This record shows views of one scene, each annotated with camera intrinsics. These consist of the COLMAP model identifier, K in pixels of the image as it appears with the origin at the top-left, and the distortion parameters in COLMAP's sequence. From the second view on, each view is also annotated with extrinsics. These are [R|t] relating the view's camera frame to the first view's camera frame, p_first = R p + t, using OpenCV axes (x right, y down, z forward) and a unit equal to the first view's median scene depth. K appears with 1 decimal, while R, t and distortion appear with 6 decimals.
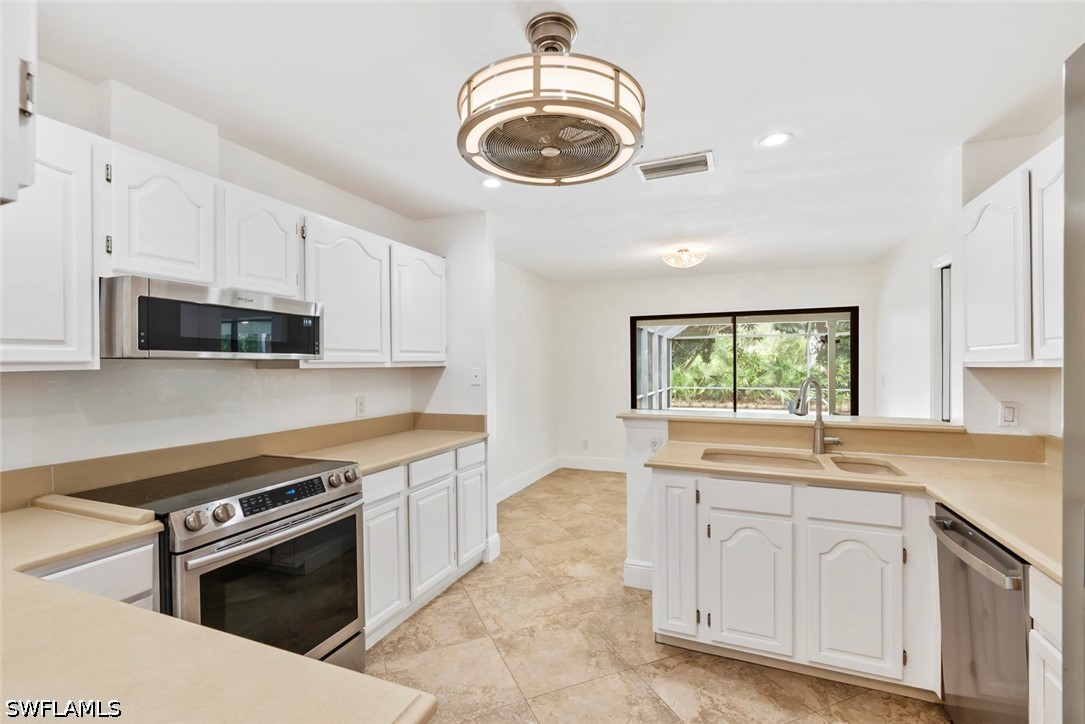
lens RADIAL K [[480.6, 0, 540.8], [0, 480.6, 367.7], [0, 0, 1]] dist [0.001015, -0.000240]
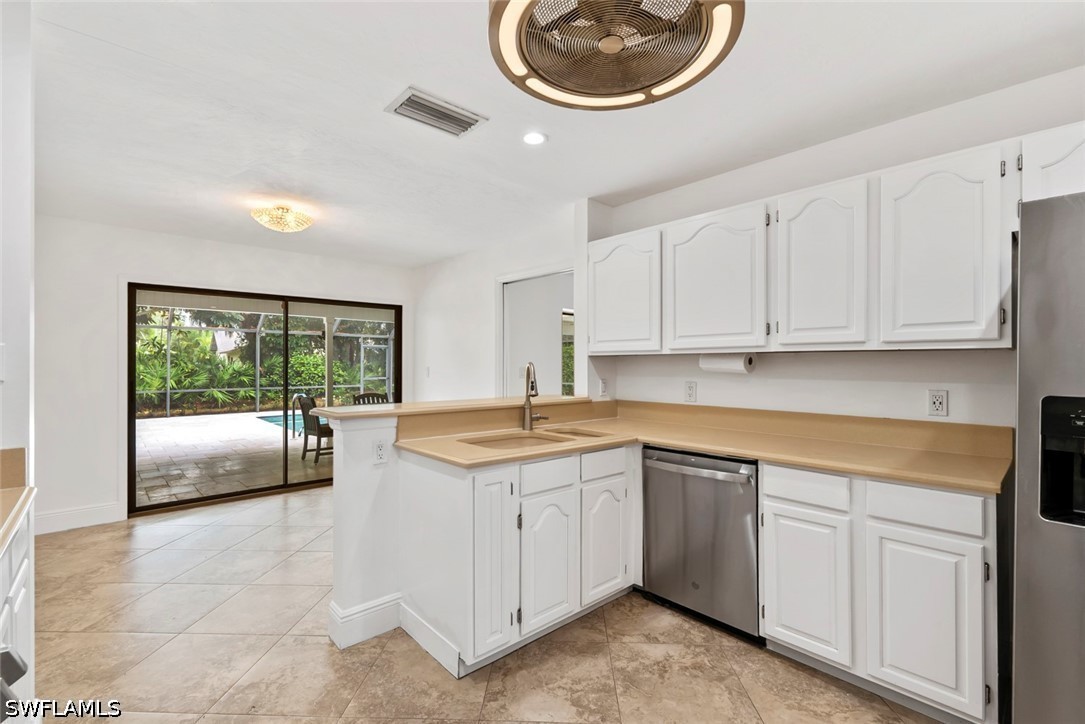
lens RADIAL K [[484.2, 0, 543.0], [0, 484.2, 366.8], [0, 0, 1]] dist [0.002808, -0.000089]
pose [[0.417337, 0.001106, 0.908751, -0.453444], [0.002799, 0.999993, -0.002503, 0.033142], [-0.908747, 0.003588, 0.417331, 0.507436]]
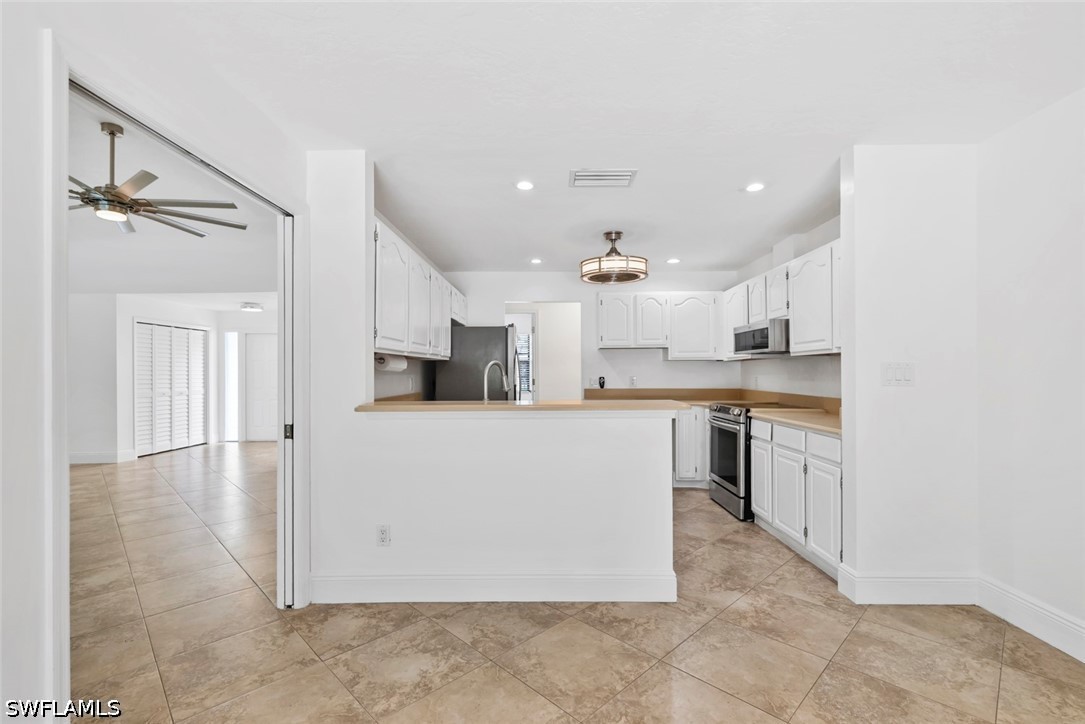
lens RADIAL K [[484.2, 0, 543.0], [0, 484.2, 366.8], [0, 0, 1]] dist [0.002808, -0.000089]
pose [[-0.926786, 0.003916, -0.375569, 0.910222], [0.005101, 0.999985, -0.002162, 0.041340], [0.375555, -0.003920, -0.926792, 2.173493]]
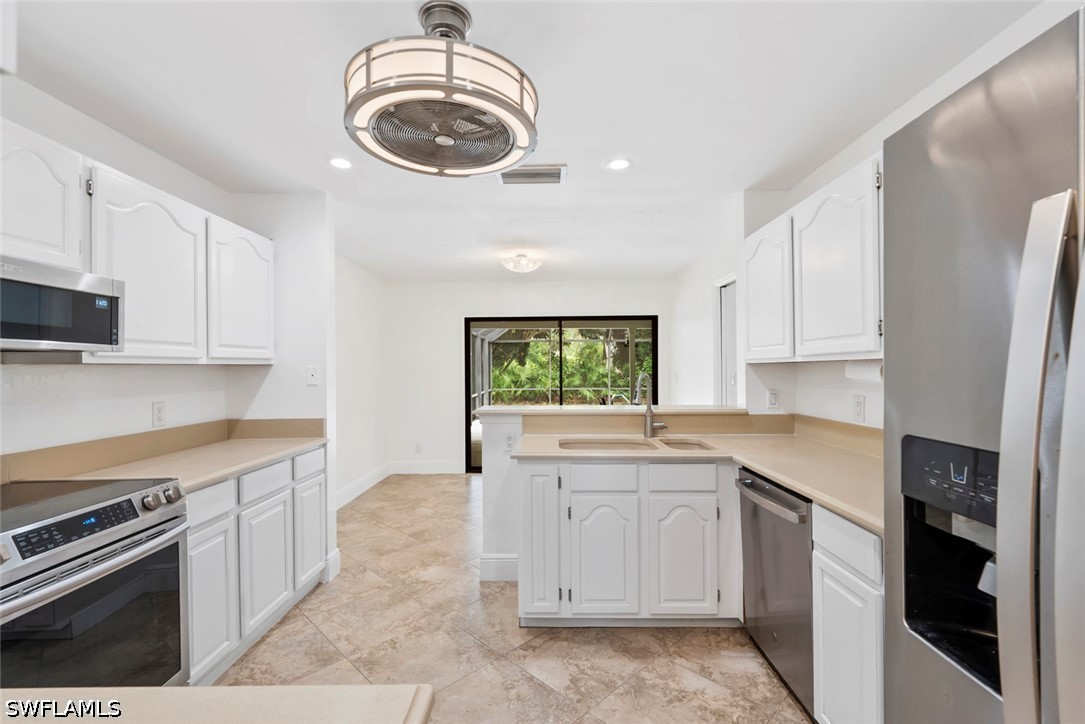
lens RADIAL K [[484.2, 0, 543.0], [0, 484.2, 366.8], [0, 0, 1]] dist [0.002808, -0.000089]
pose [[0.926364, -0.000632, 0.376629, -0.107378], [0.004339, 0.999950, -0.008993, 0.016559], [-0.376605, 0.009965, 0.926320, 0.003902]]
